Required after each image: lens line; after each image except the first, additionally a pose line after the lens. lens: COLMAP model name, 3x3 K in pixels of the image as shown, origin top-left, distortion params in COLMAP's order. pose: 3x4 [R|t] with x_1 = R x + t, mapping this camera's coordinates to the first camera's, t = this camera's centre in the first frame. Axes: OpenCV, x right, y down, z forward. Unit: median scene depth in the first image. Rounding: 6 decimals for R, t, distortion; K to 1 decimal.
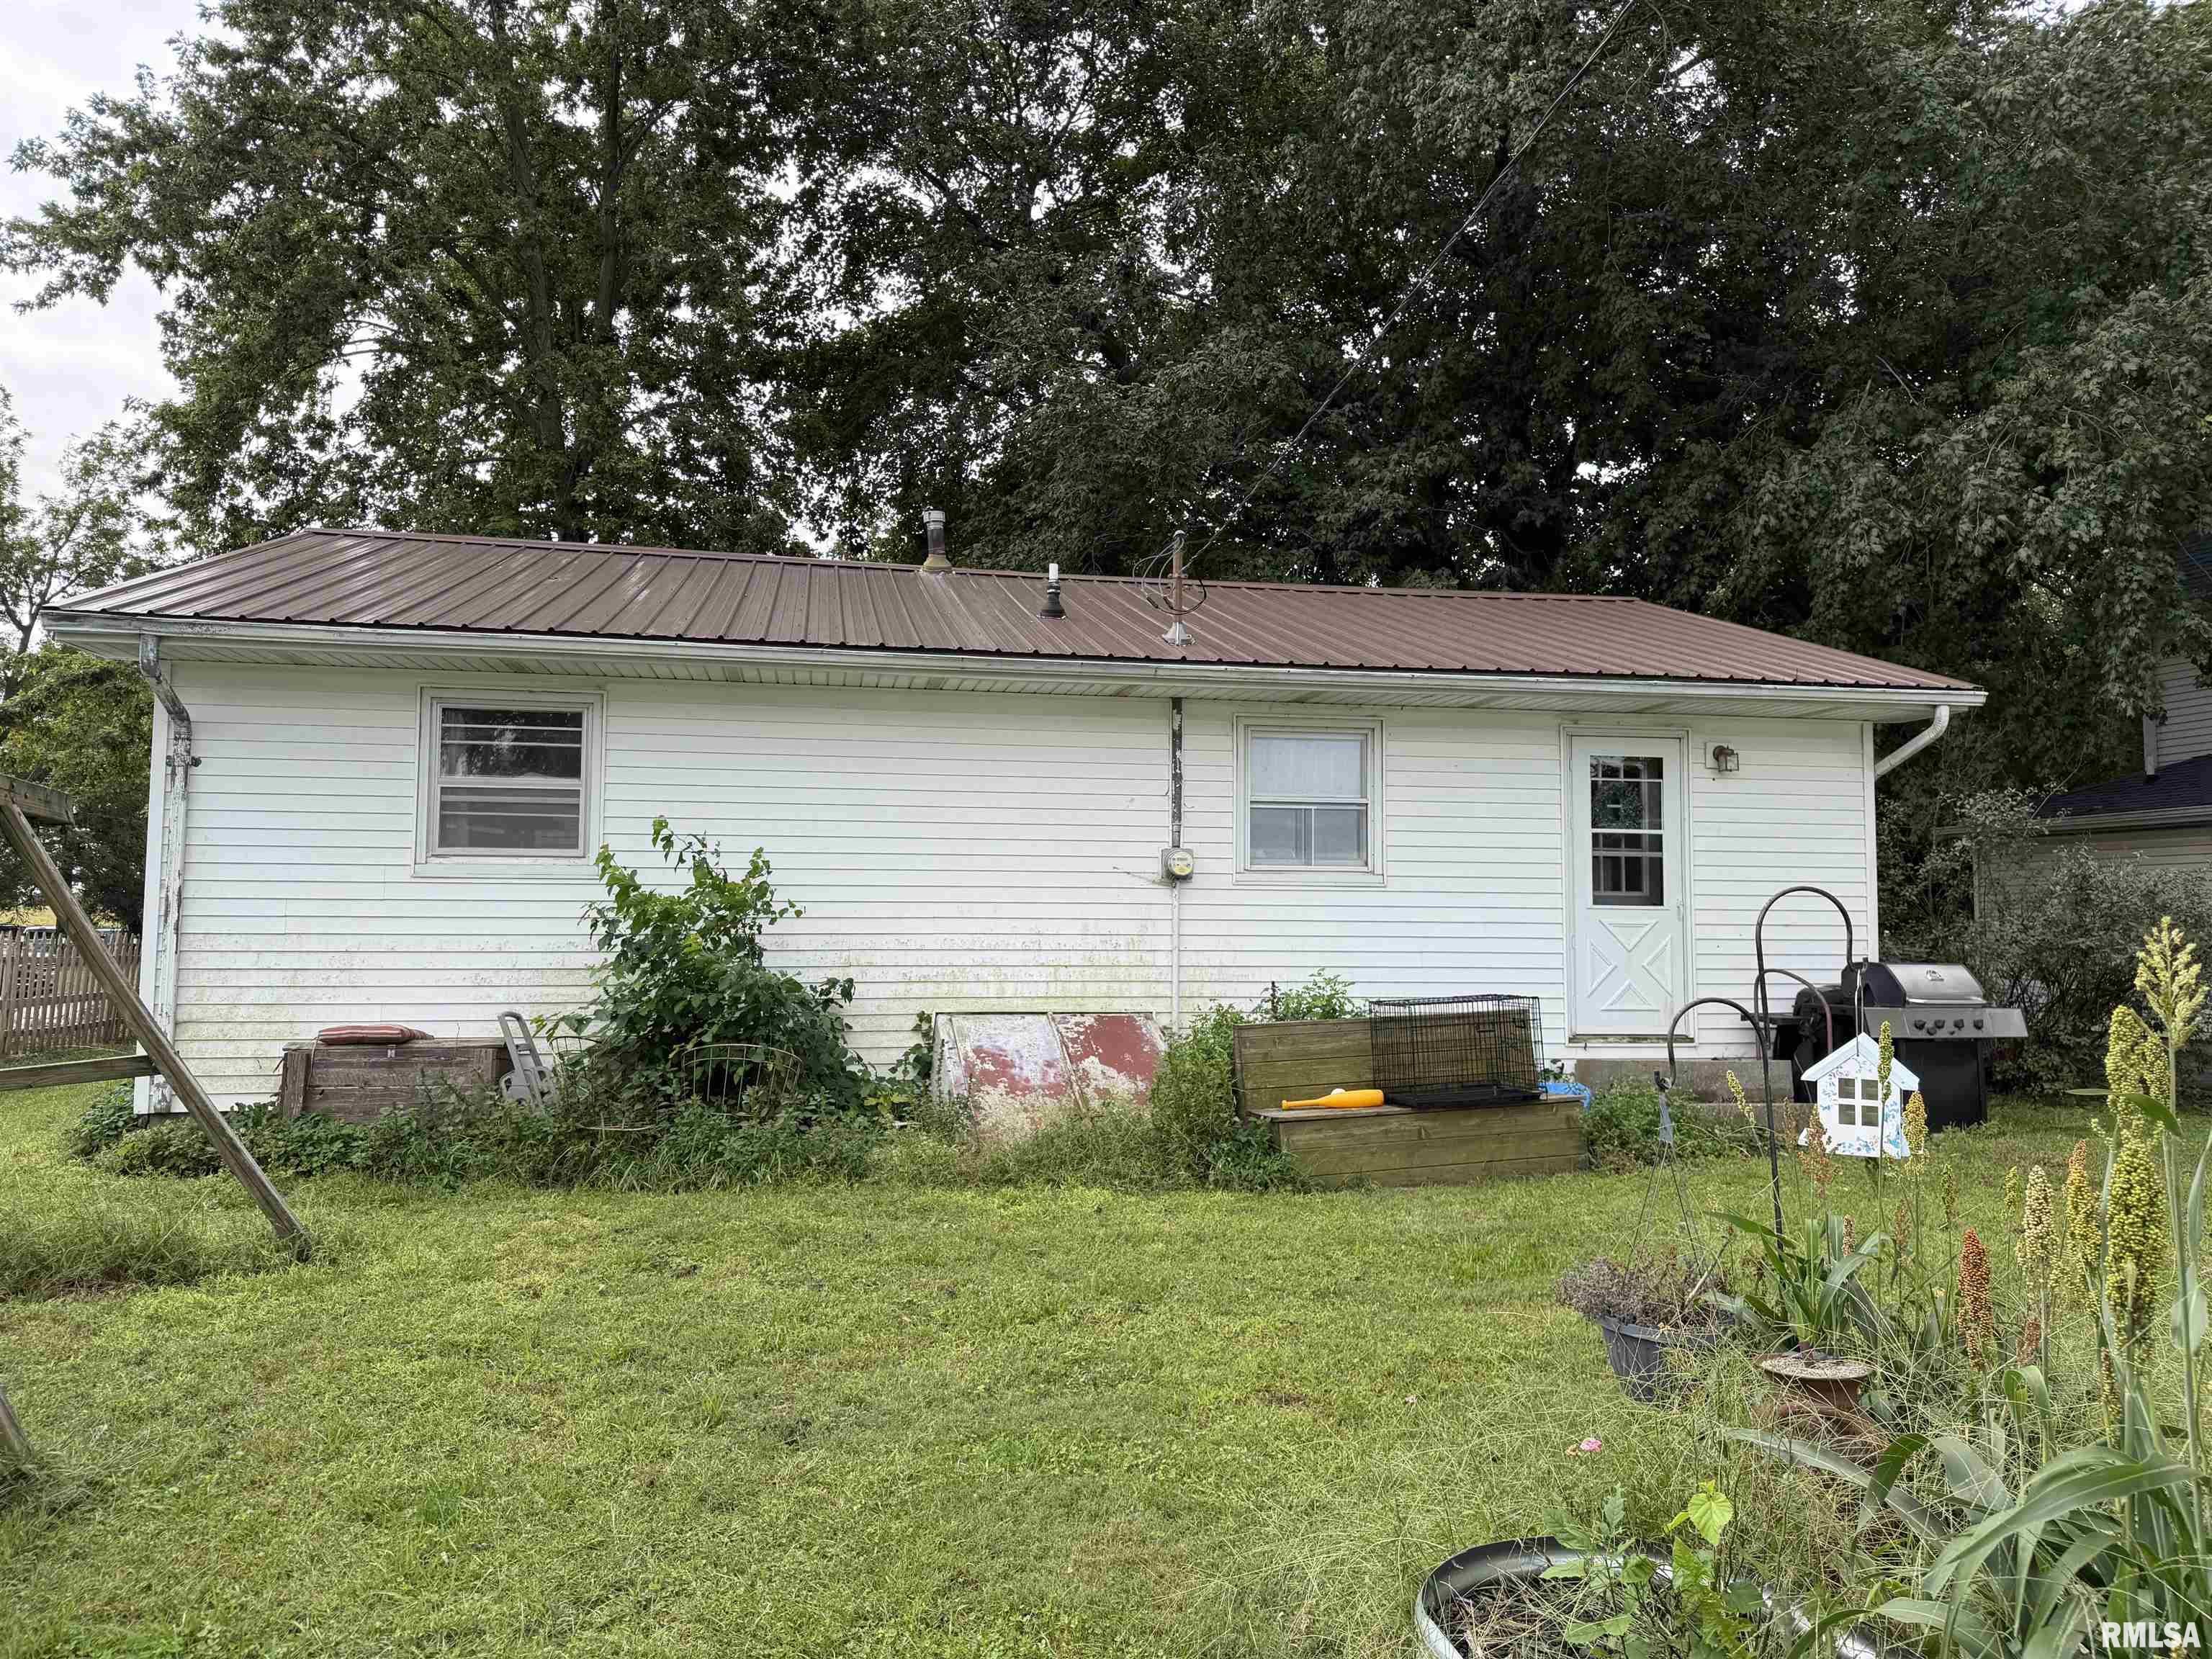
lens RADIAL K [[1559.9, 0, 1108.4], [0, 1559.9, 820.7], [0, 0, 1]] dist [0.013098, -0.017283]
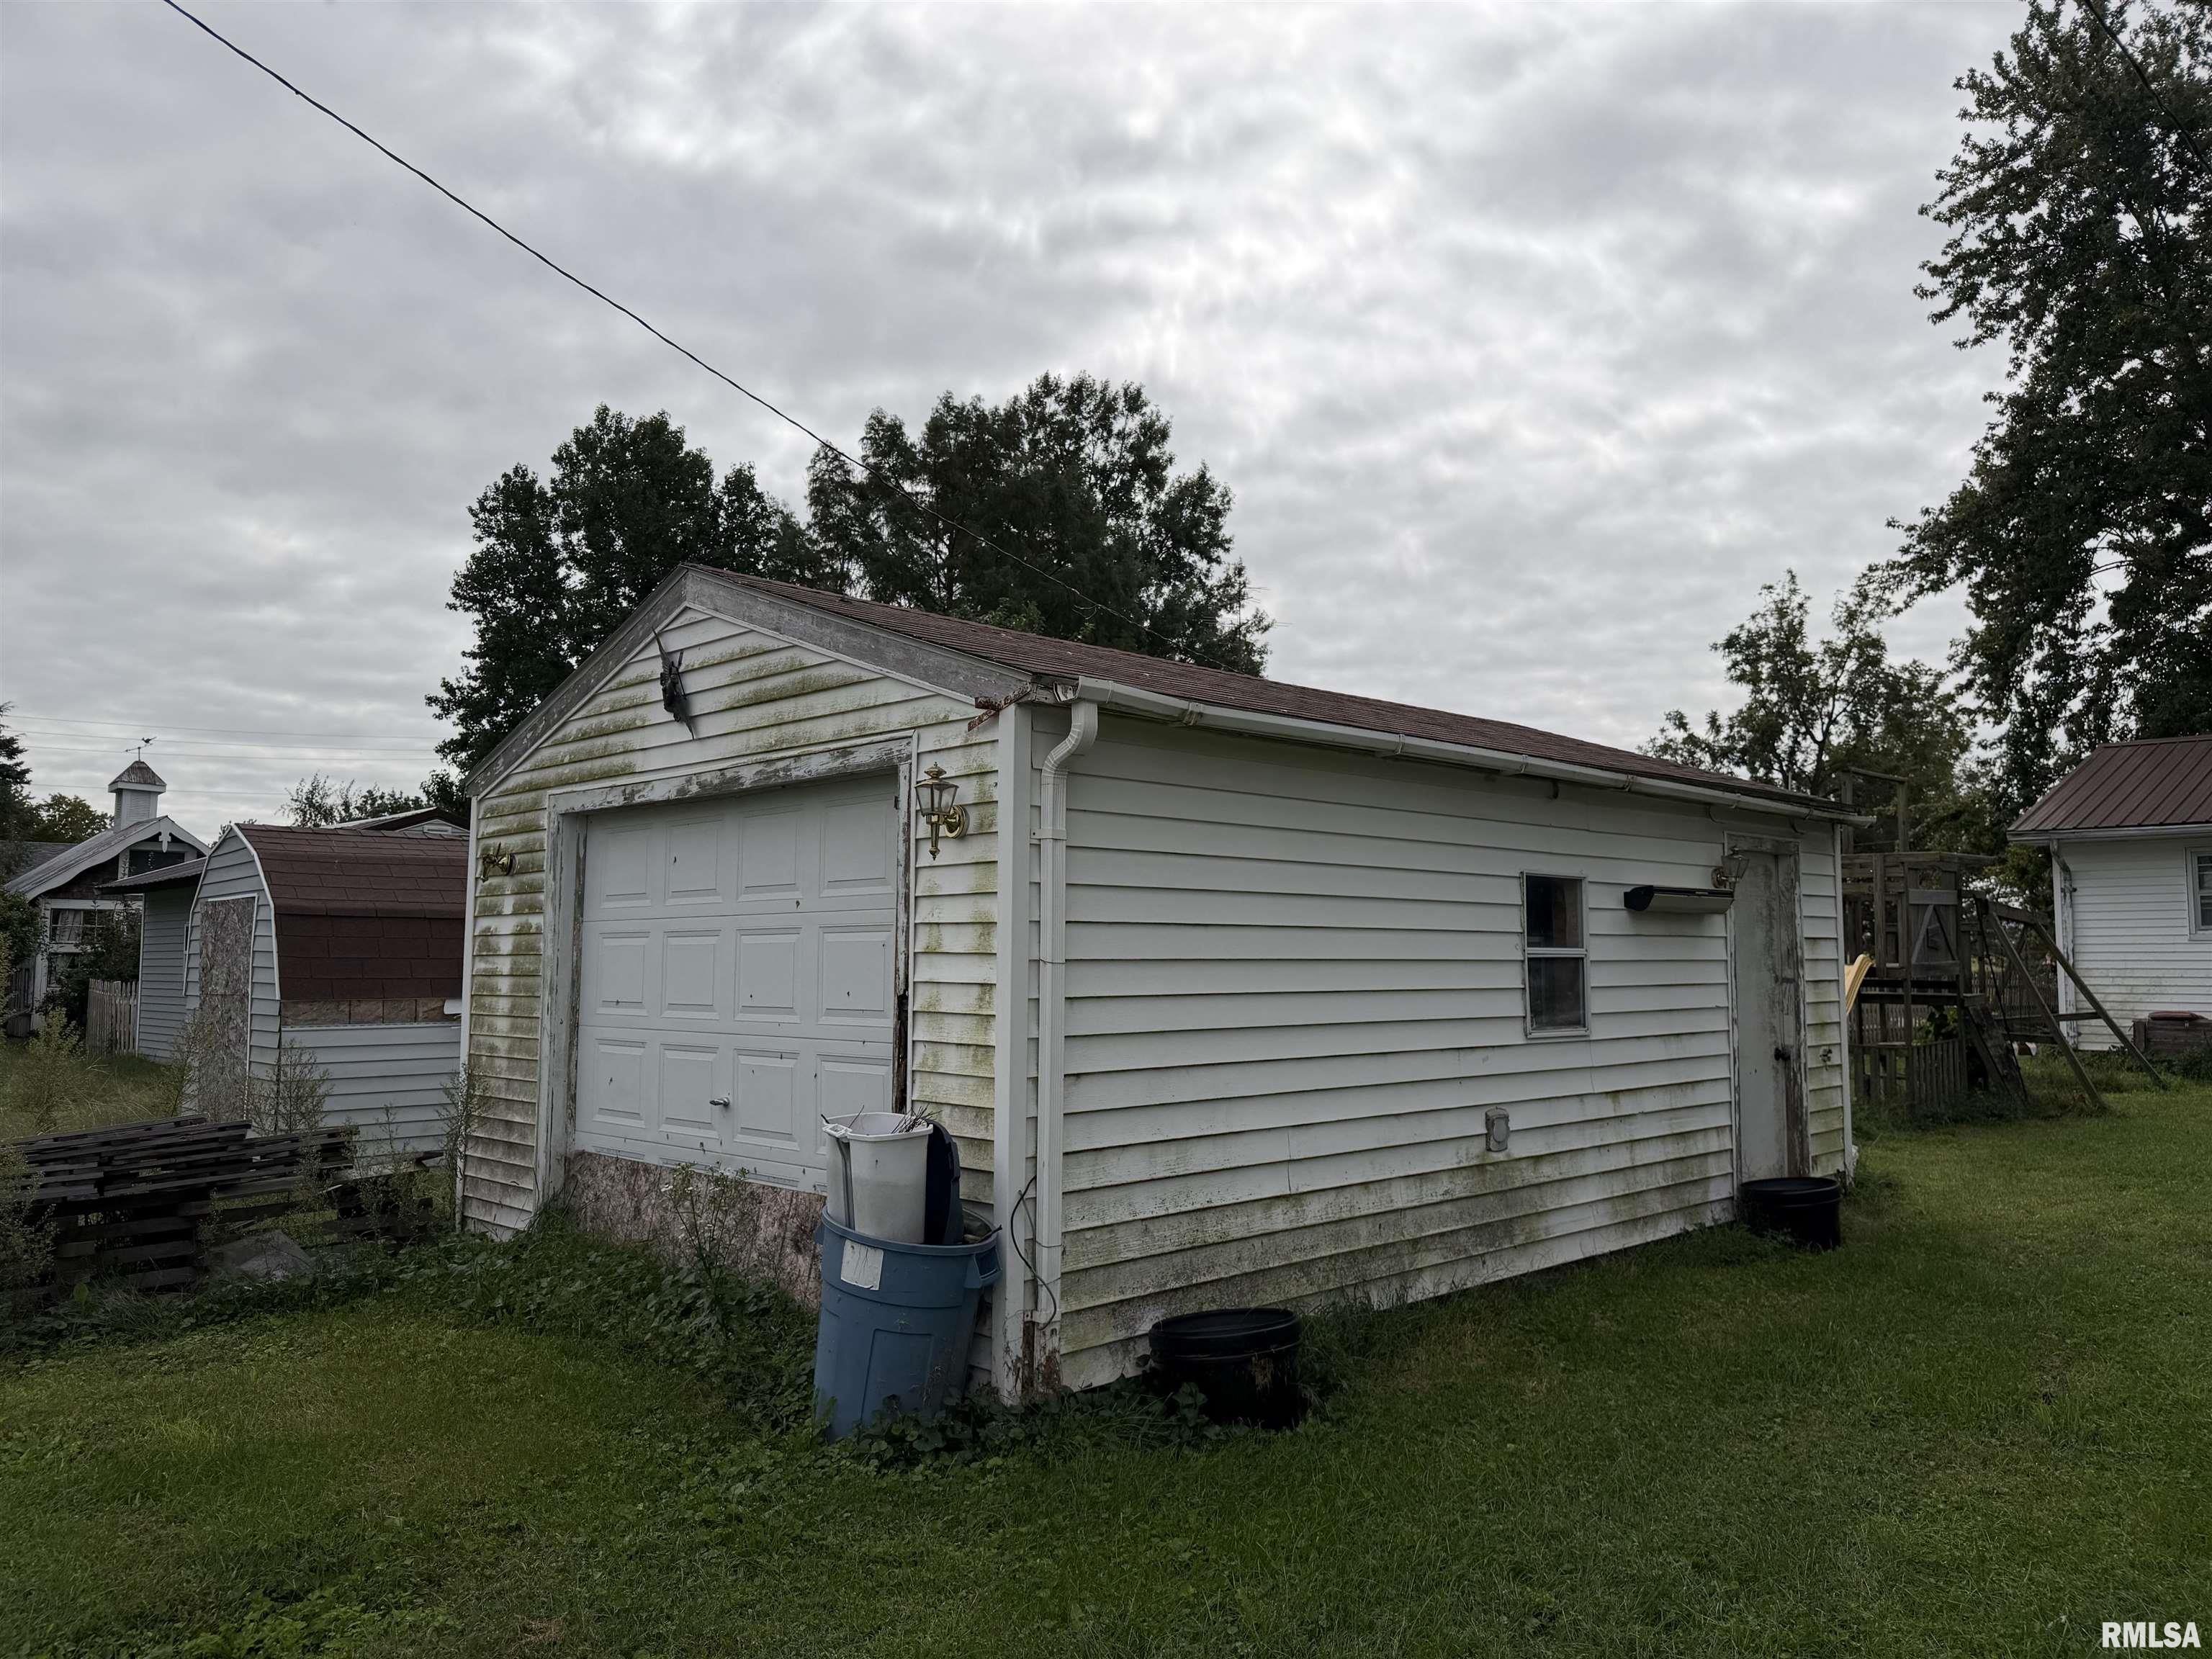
lens RADIAL K [[1559.9, 0, 1107.0], [0, 1559.9, 814.4], [0, 0, 1]] dist [0.013098, -0.017283]
pose [[0.539245, -0.077292, -0.838595, 0.273548], [0.051954, 0.996936, -0.058478, -0.043779], [0.840545, -0.012034, 0.541608, -0.682004]]
